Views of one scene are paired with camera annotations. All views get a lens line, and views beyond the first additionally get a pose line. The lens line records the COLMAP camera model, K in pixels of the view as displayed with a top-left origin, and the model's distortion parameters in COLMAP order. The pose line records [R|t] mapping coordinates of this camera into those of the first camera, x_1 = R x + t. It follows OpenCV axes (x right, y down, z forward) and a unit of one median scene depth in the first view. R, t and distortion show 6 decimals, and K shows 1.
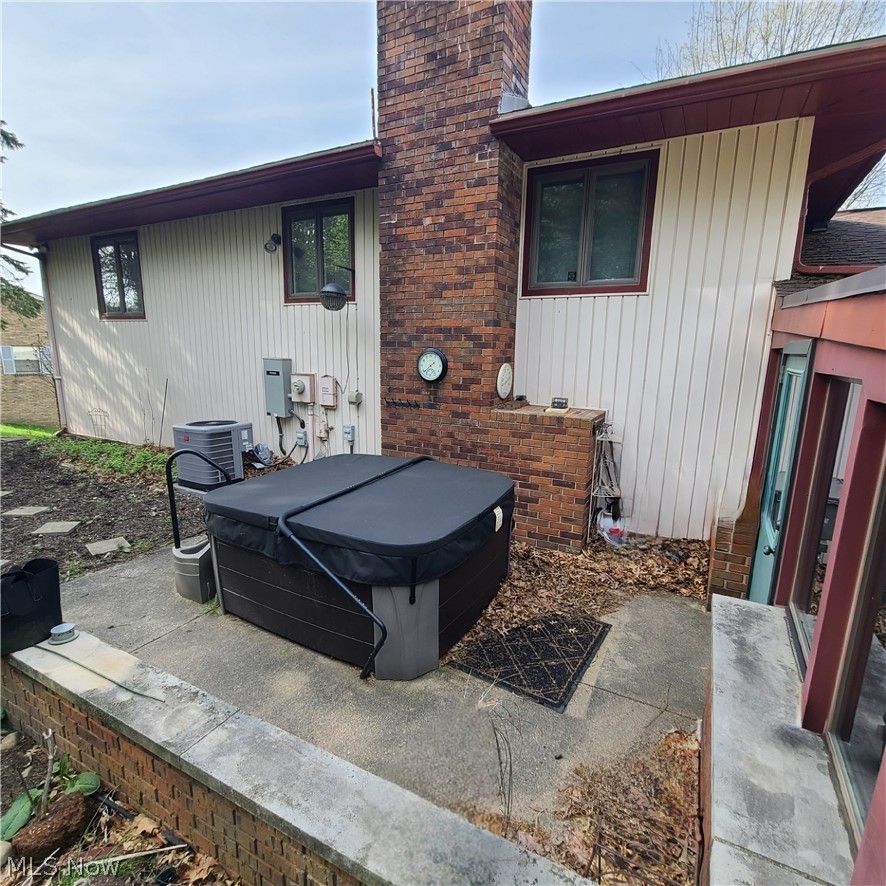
lens RADIAL K [[469.4, 0, 453.1], [0, 469.4, 443.3], [0, 0, 1]] dist [-0.001188, -0.000400]
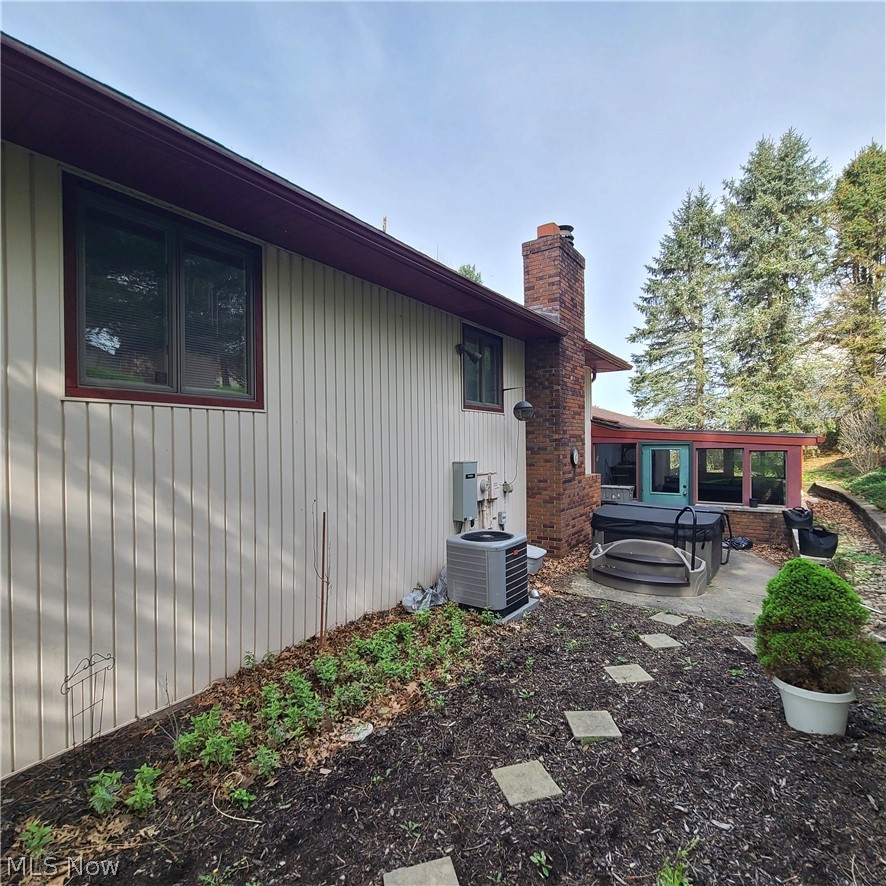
lens RADIAL K [[469.4, 0, 453.1], [0, 469.4, 443.3], [0, 0, 1]] dist [-0.001188, -0.000400]
pose [[0.134038, -0.026843, 0.990613, -1.375213], [0.204547, 0.978856, -0.001152, -0.226683], [-0.969636, 0.202782, 0.136694, 0.891862]]
